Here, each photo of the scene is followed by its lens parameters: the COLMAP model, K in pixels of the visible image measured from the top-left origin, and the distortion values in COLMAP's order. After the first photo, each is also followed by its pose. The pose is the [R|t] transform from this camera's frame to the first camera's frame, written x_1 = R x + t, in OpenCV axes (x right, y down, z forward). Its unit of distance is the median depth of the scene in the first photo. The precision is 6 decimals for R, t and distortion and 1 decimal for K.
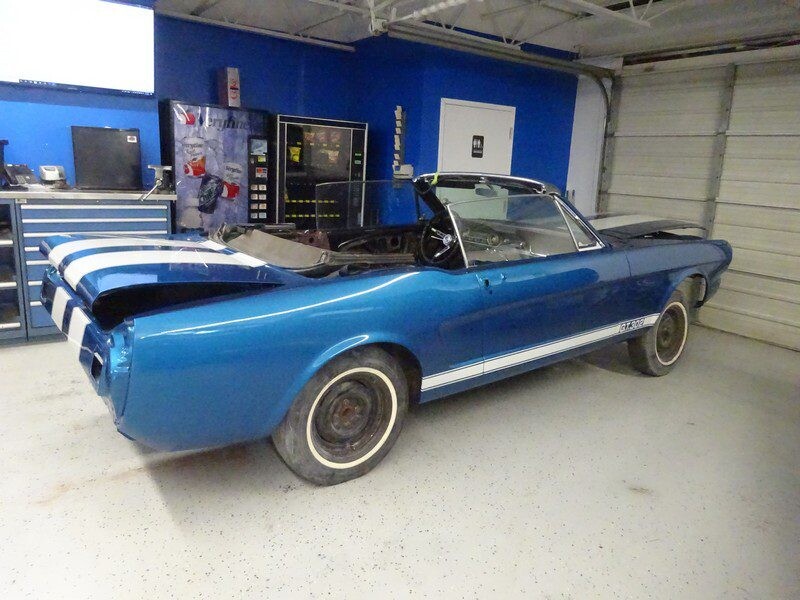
lens RADIAL K [[589.1, 0, 397.7], [0, 589.1, 296.9], [0, 0, 1]] dist [0.004311, -0.007469]
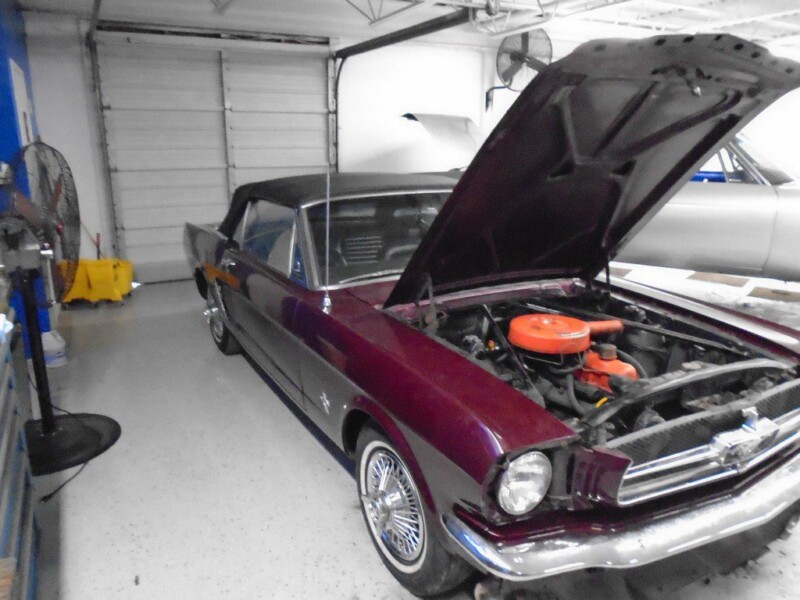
lens RADIAL K [[589.1, 0, 397.7], [0, 589.1, 296.9], [0, 0, 1]] dist [0.004311, -0.007469]
pose [[0.119133, -0.309160, 0.943519, -0.568862], [0.228131, 0.933385, 0.277034, -0.155726], [-0.966315, 0.182242, 0.181726, 0.466453]]
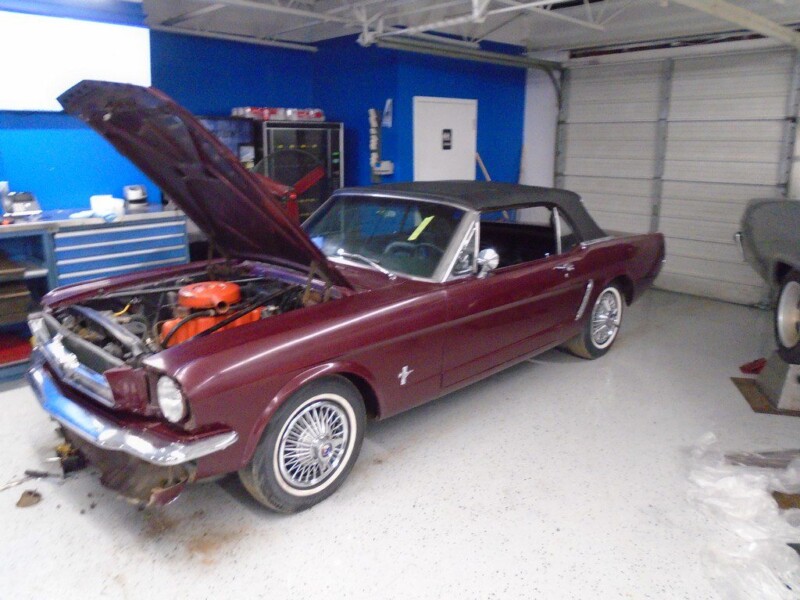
lens RADIAL K [[600.3, 0, 400.0], [0, 600.3, 300.0], [0, 0, 1]] dist [-0.009233, -0.004352]
pose [[0.984577, -0.095026, 0.146894, -0.140791], [0.088986, 0.994915, 0.047173, -0.024846], [-0.150630, -0.033374, 0.988027, -0.076100]]
